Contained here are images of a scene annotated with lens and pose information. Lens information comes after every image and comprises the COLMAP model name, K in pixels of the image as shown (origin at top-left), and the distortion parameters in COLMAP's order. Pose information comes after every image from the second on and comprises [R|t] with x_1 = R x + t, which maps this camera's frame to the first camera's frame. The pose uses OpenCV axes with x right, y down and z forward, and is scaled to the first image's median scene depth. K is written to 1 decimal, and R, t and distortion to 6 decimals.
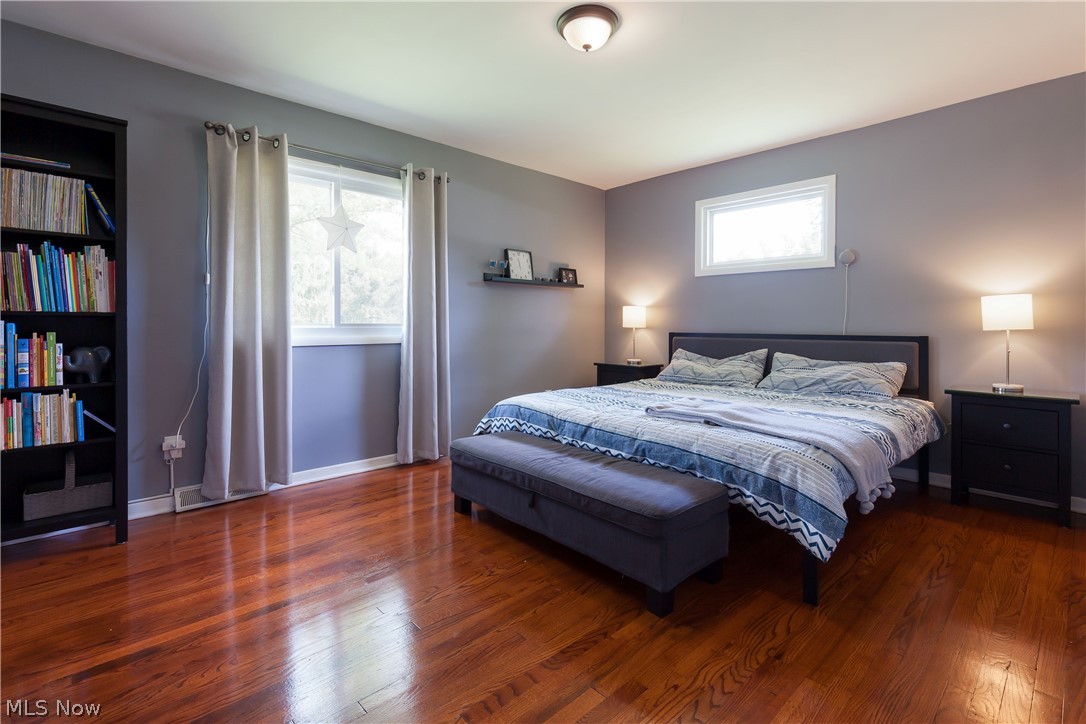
lens RADIAL K [[510.9, 0, 548.6], [0, 510.9, 326.0], [0, 0, 1]] dist [0.000800, 0.000580]
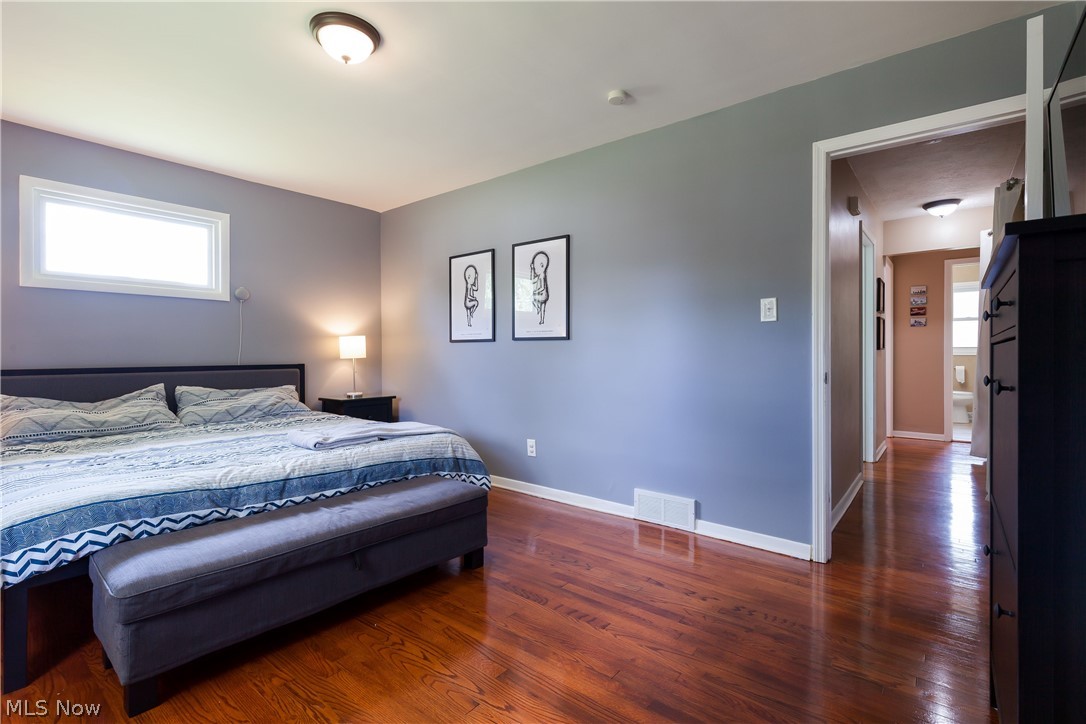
lens RADIAL K [[510.9, 0, 538.8], [0, 510.9, 355.3], [0, 0, 1]] dist [0.000800, 0.000580]
pose [[-0.131320, -0.005729, 0.991324, -0.800088], [0.005511, 0.999964, 0.006509, -0.008918], [-0.991325, 0.006318, -0.131283, 0.695352]]
